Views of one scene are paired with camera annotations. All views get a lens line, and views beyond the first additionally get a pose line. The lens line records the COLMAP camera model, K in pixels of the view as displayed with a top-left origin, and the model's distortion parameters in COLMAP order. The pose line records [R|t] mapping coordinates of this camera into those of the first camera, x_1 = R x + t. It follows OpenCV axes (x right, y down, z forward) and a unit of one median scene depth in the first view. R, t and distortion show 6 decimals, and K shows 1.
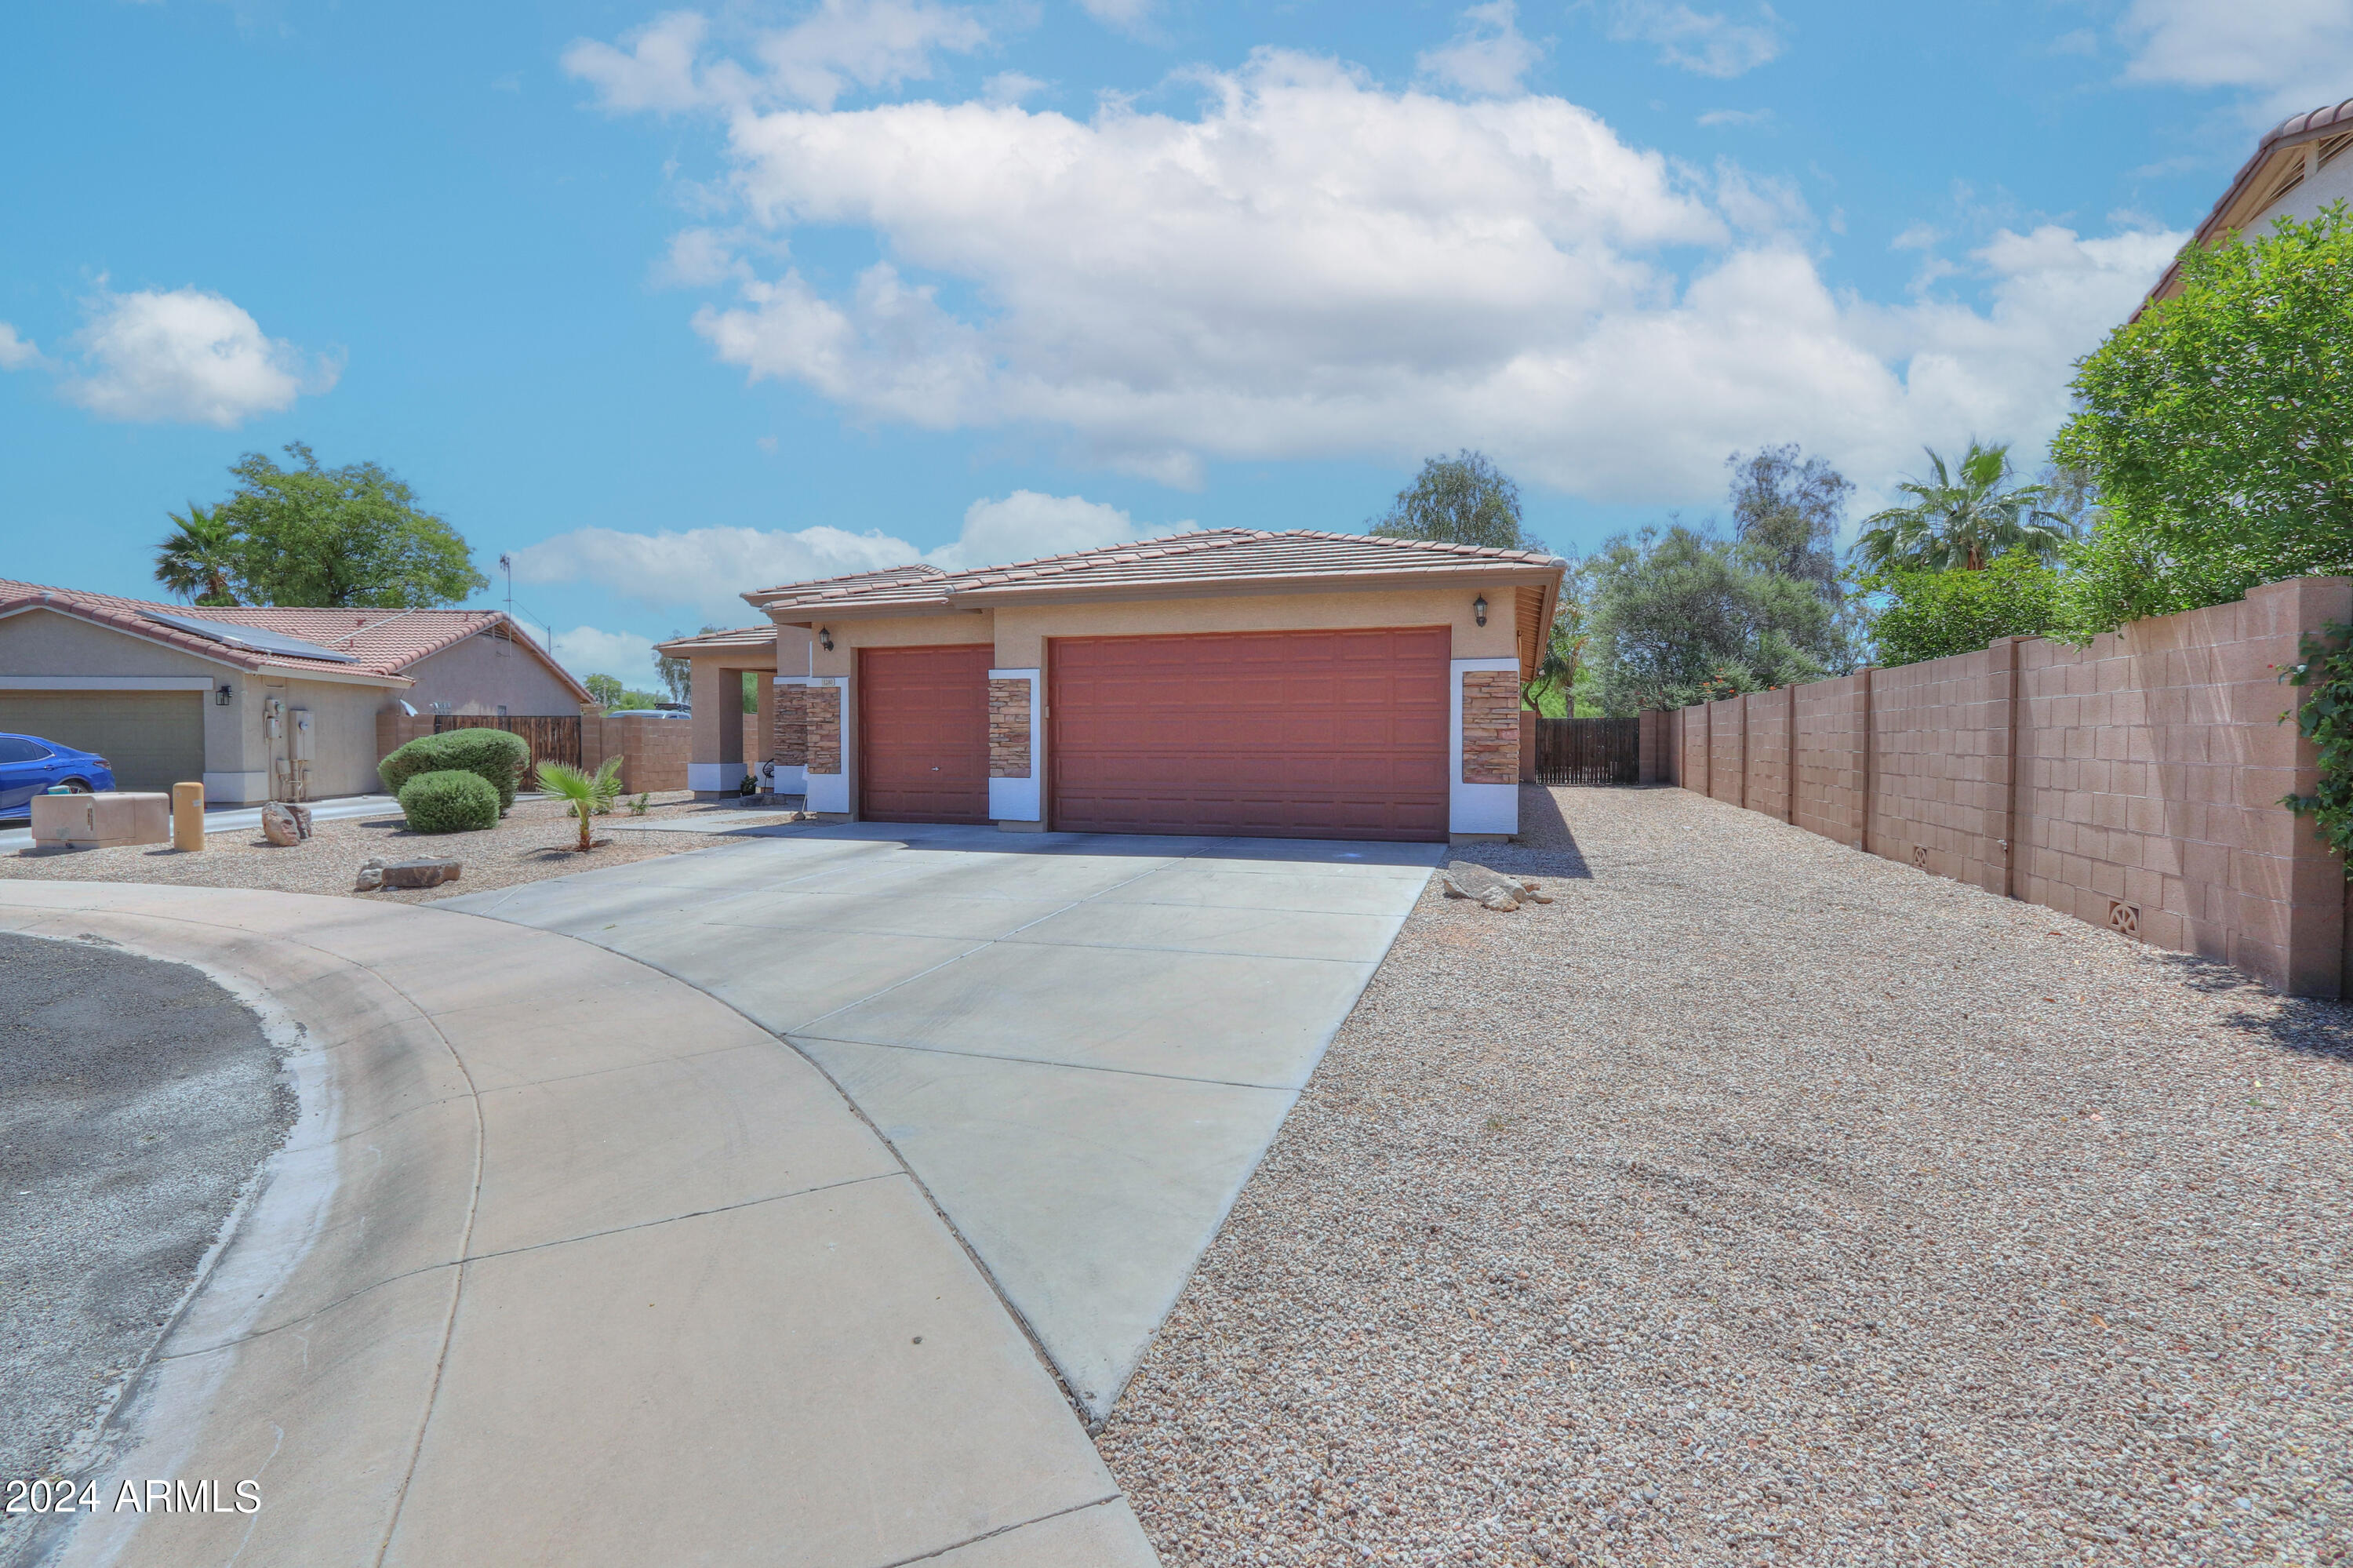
lens RADIAL K [[1182.4, 0, 1183.2], [0, 1182.4, 763.3], [0, 0, 1]] dist [-0.005661, -0.001558]
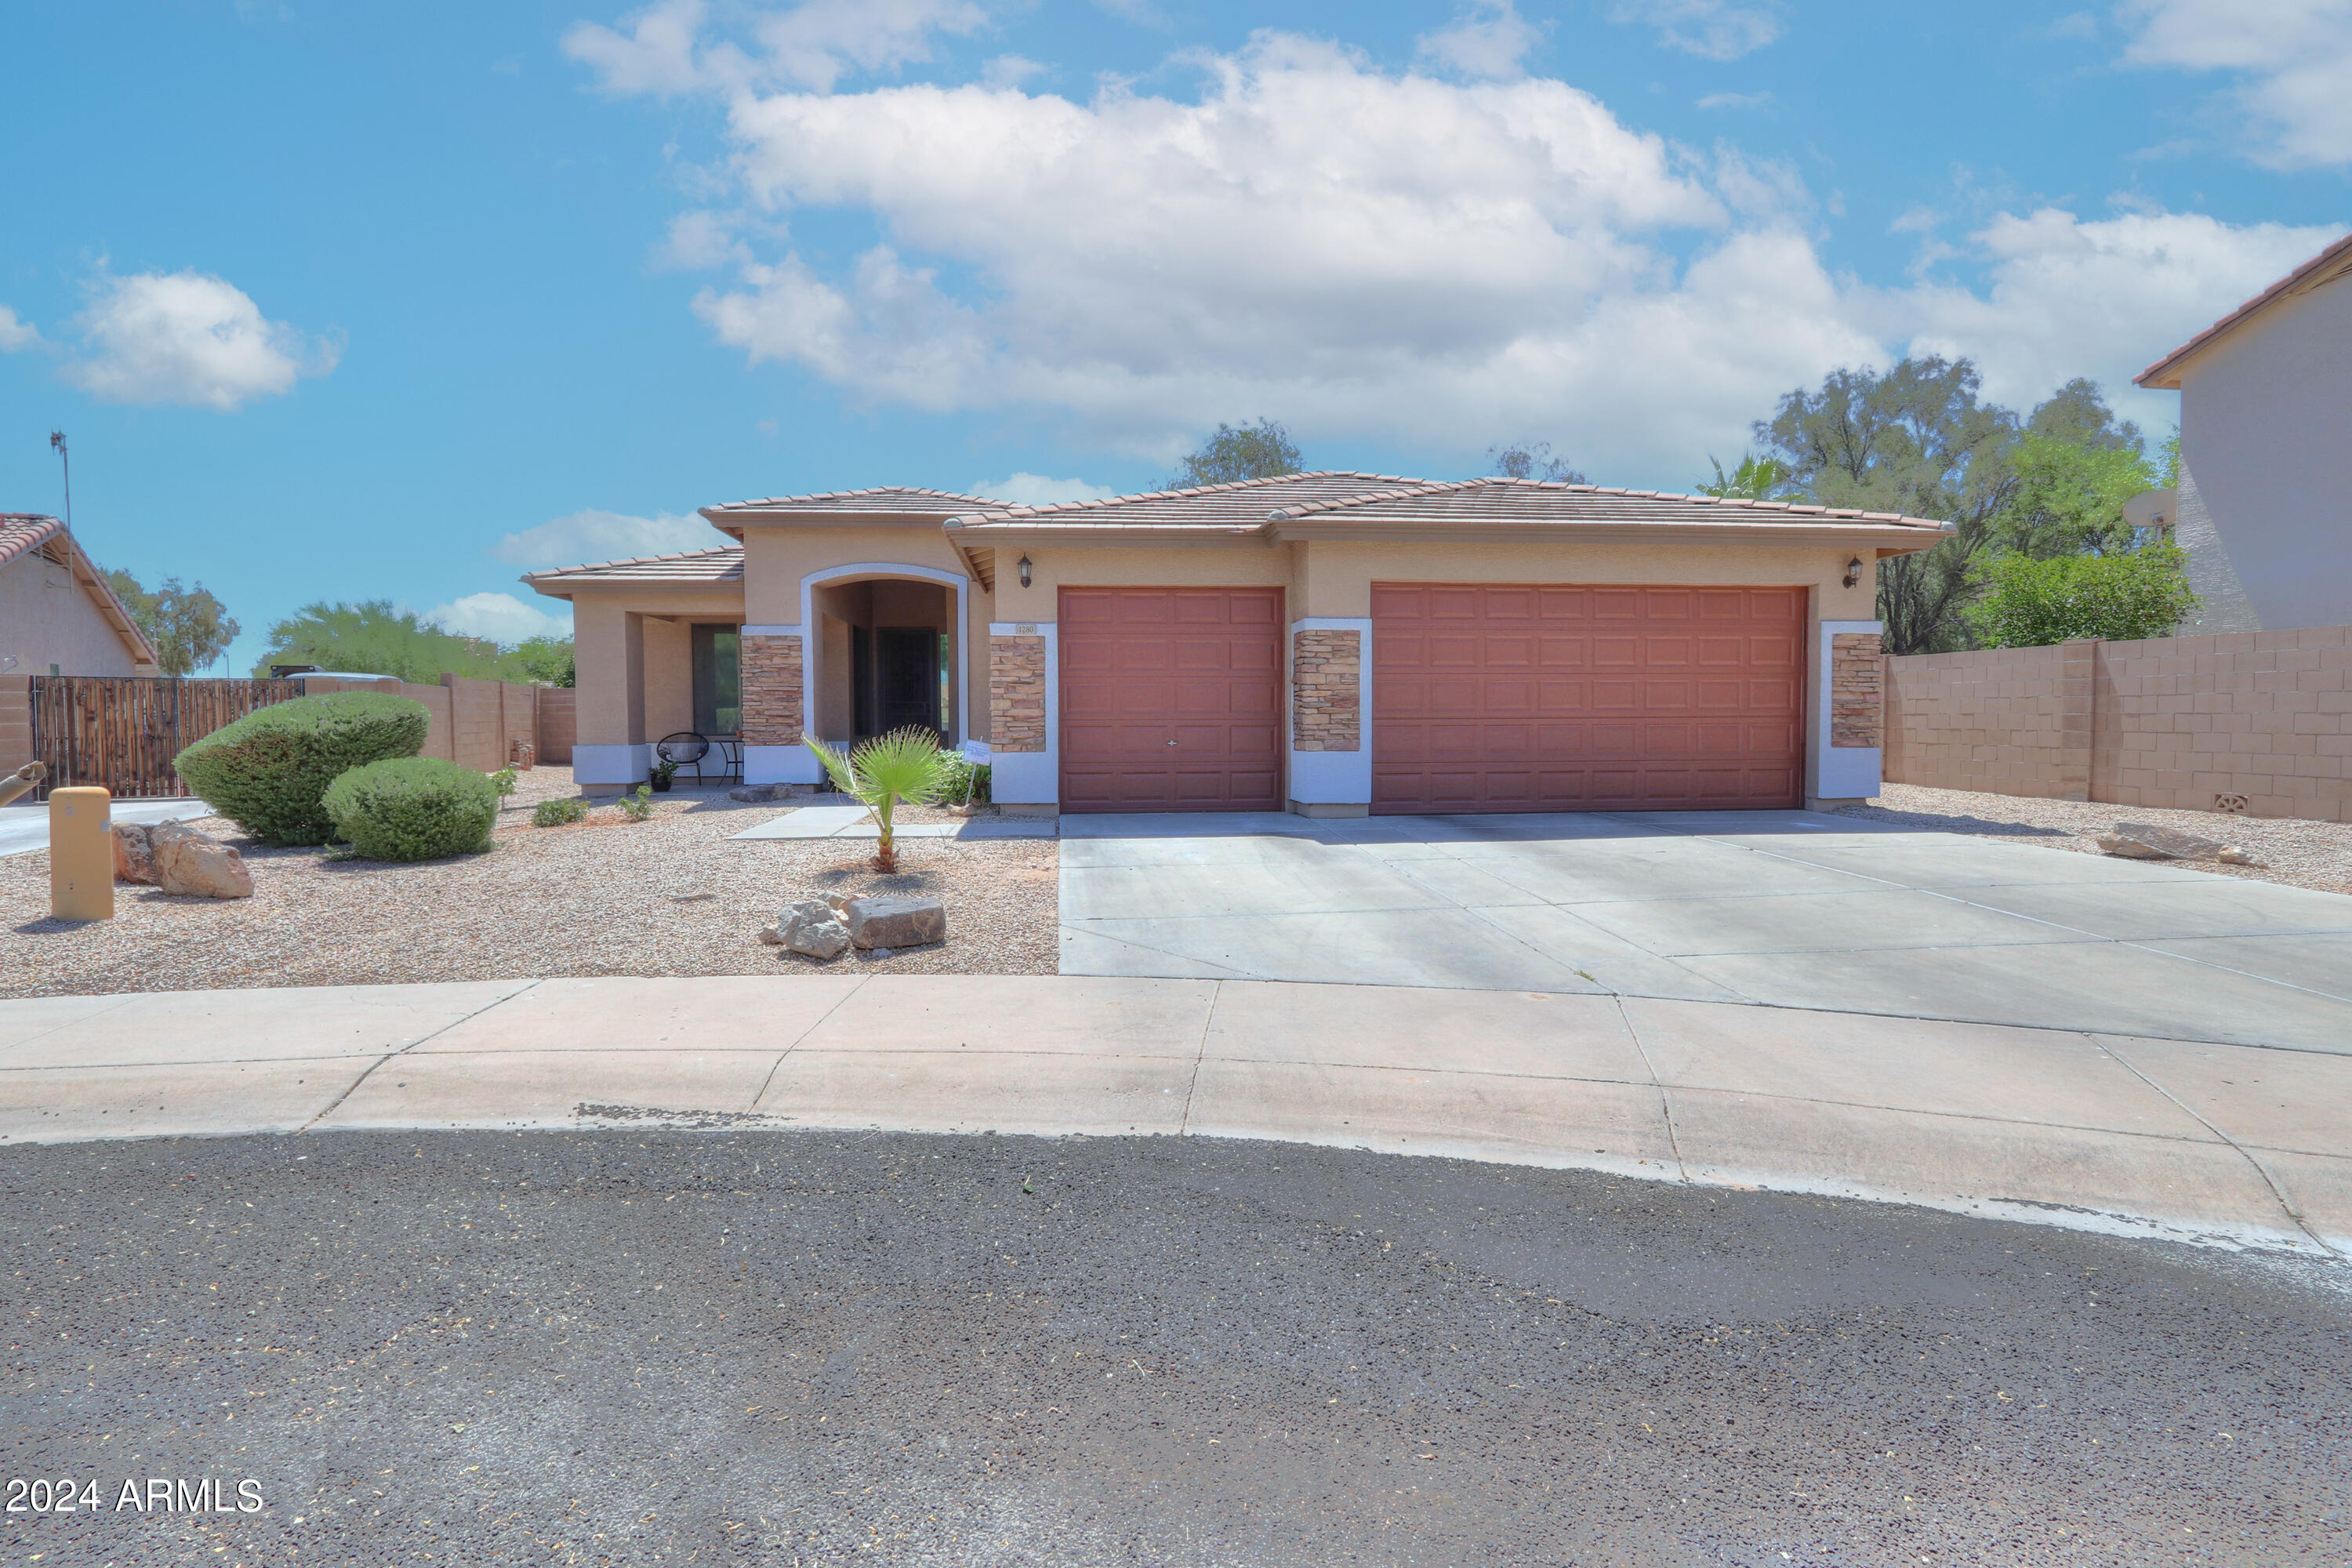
lens RADIAL K [[1181.8, 0, 1182.7], [0, 1181.8, 763.3], [0, 0, 1]] dist [-0.005661, -0.001558]
pose [[0.902979, -0.021934, 0.429124, -0.591797], [0.013339, 0.999646, 0.023028, 0.000287], [-0.429477, -0.015070, 0.902952, 0.305858]]
